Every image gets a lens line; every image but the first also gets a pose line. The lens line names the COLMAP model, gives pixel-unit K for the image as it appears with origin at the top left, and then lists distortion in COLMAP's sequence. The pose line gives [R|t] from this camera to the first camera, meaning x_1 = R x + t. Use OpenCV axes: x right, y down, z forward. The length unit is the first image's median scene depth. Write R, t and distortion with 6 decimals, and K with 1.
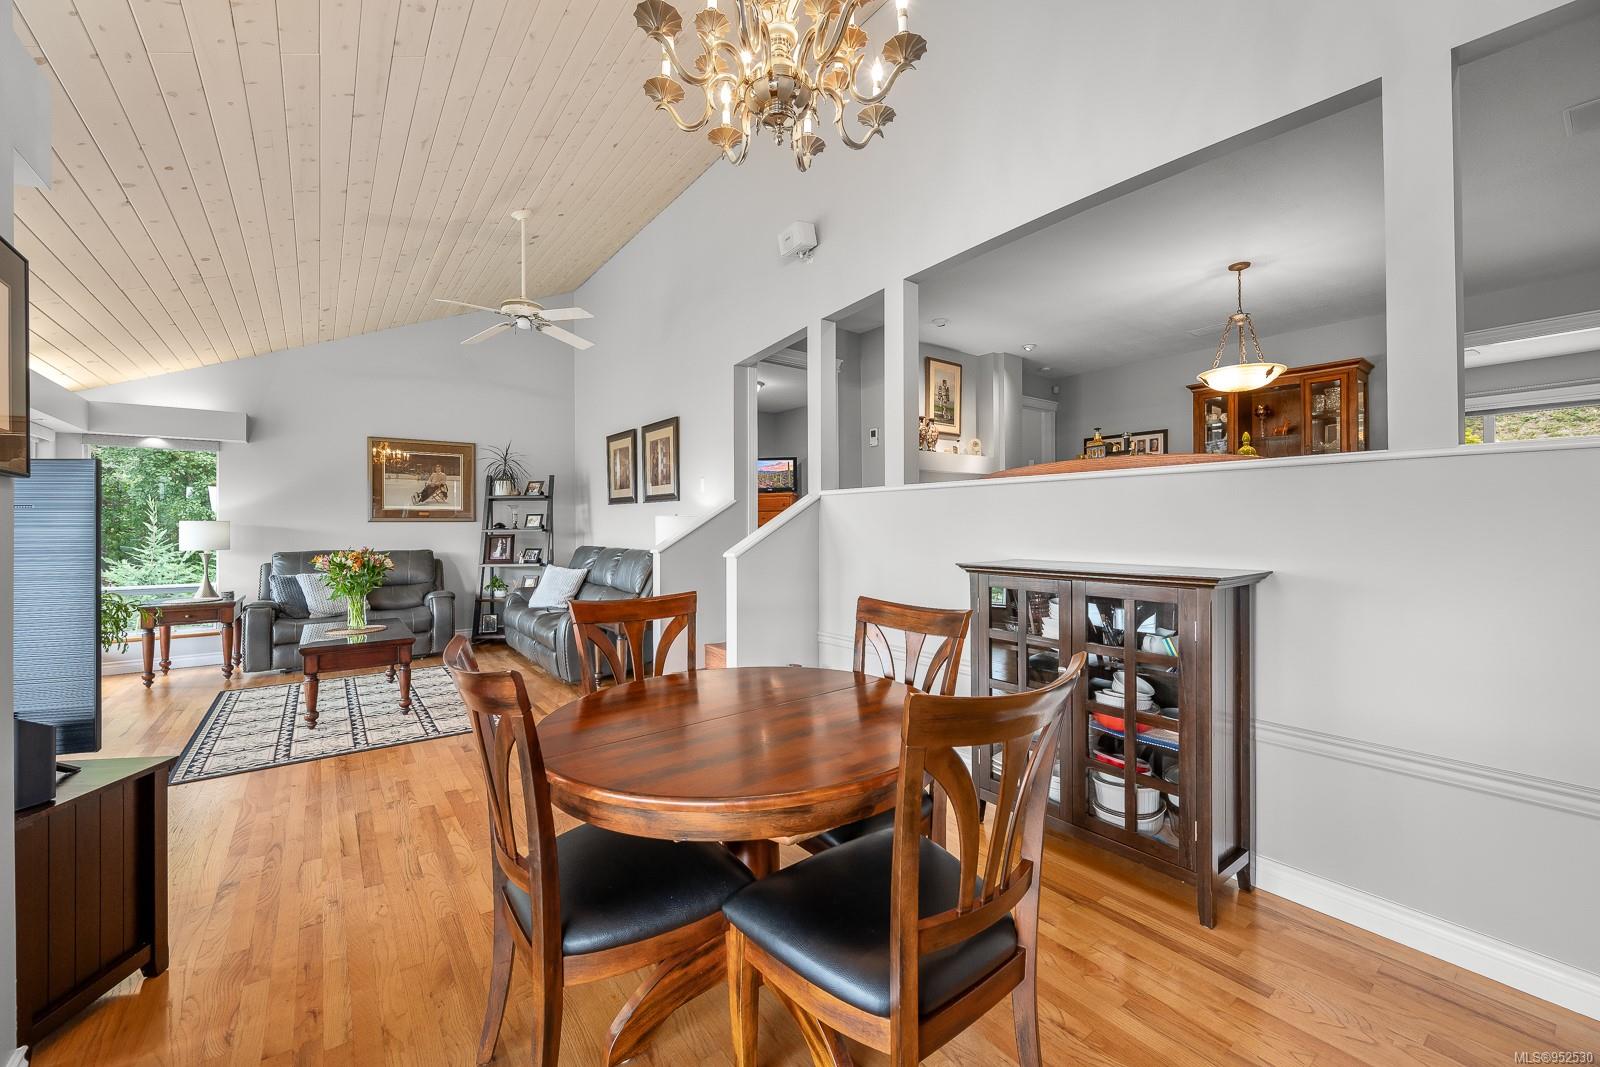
lens RADIAL K [[635.1, 0, 804.6], [0, 635.1, 520.7], [0, 0, 1]] dist [-0.000913, 0.000011]
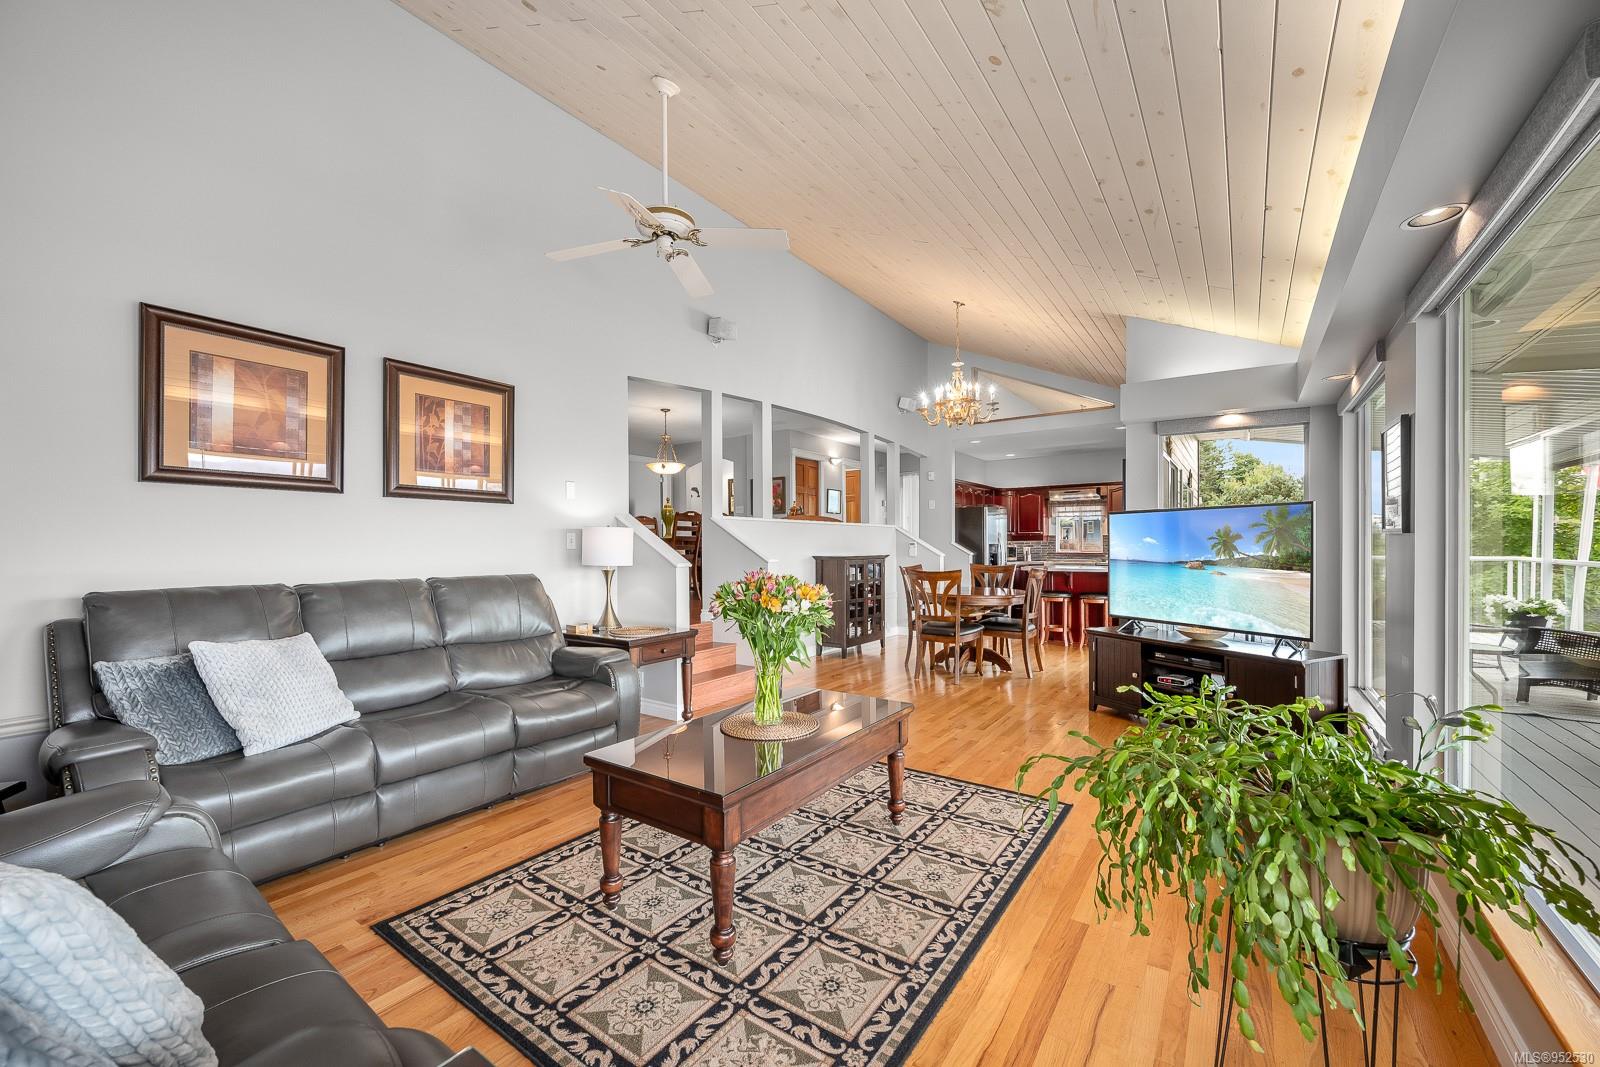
lens RADIAL K [[635.1, 0, 799.0], [0, 635.1, 547.2], [0, 0, 1]] dist [-0.000913, 0.000011]
pose [[-0.304641, 0.004706, 0.952456, -0.831405], [-0.000424, 0.999987, -0.005076, 0.017587], [-0.952467, -0.001950, -0.304635, 0.777331]]
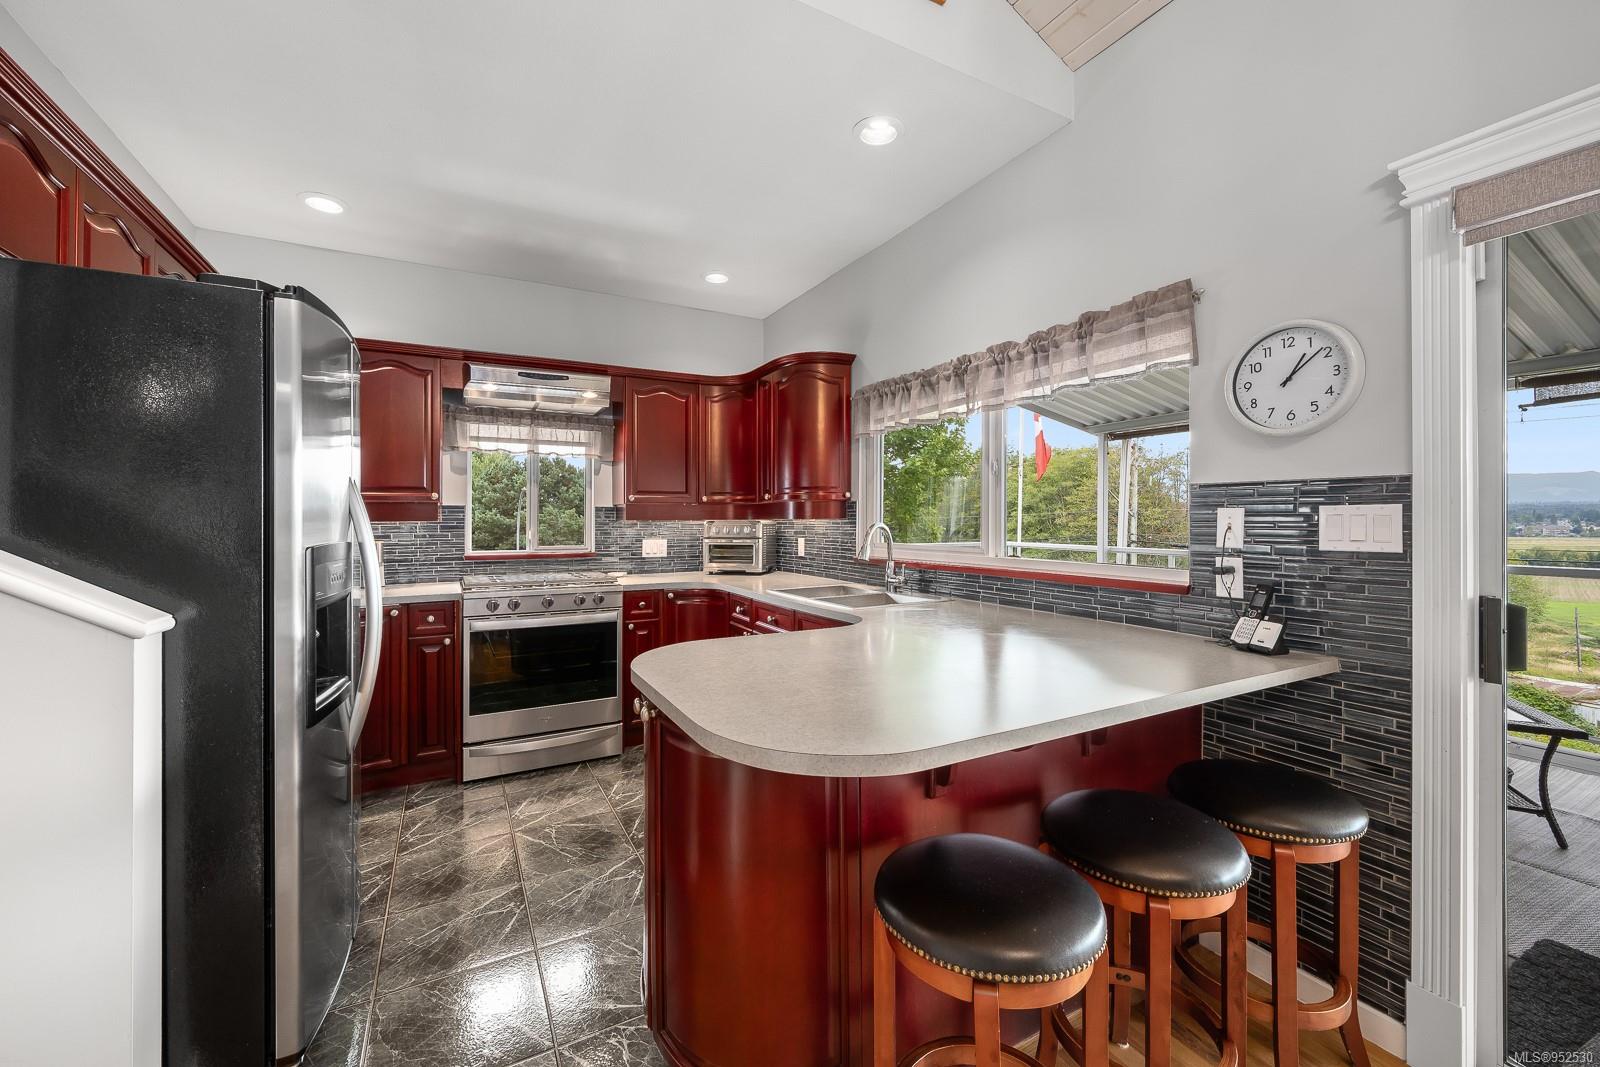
lens RADIAL K [[635.1, 0, 792.7], [0, 635.1, 517.1], [0, 0, 1]] dist [-0.000913, 0.000011]
pose [[-0.987353, 0.007503, 0.158363, 0.155503], [0.005822, 0.999922, -0.011074, -0.003232], [-0.158433, -0.010012, -0.987319, 0.152663]]
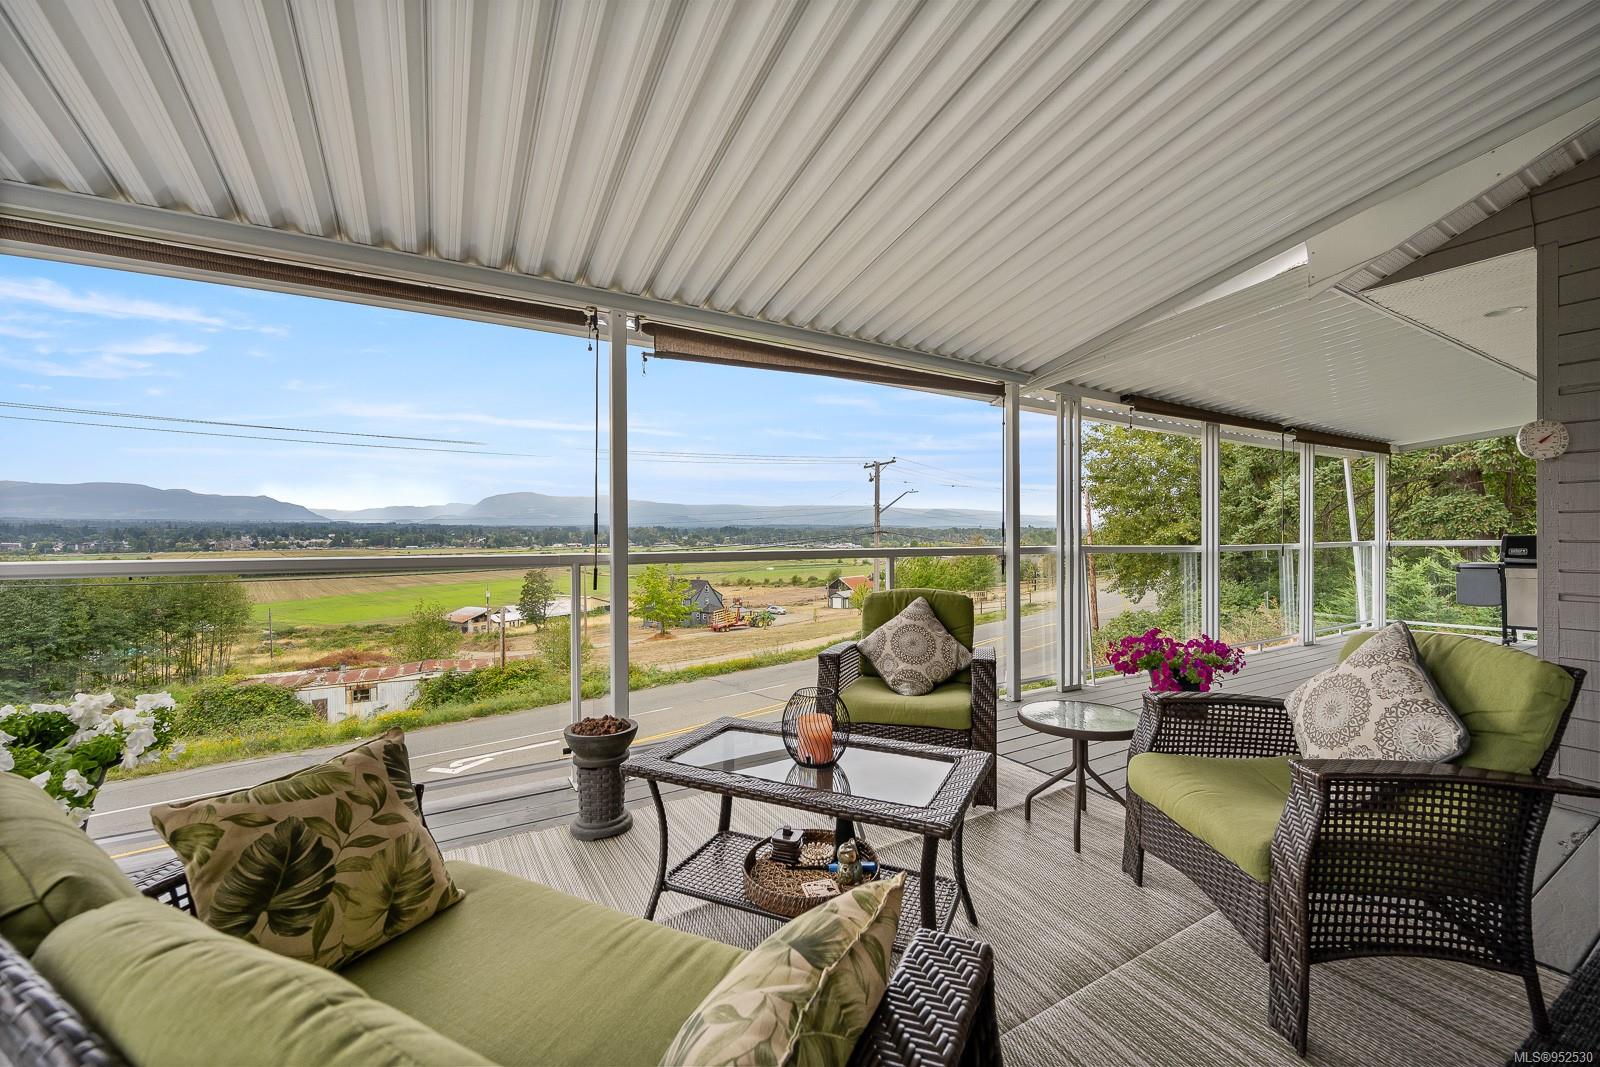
lens RADIAL K [[635.1, 0, 799.4], [0, 635.1, 536.3], [0, 0, 1]] dist [-0.000913, 0.000011]
pose [[-0.129083, 0.011231, -0.991570, 0.039702], [0.010569, 0.999895, 0.009949, 0.022432], [0.991577, -0.009195, -0.129188, -0.342577]]
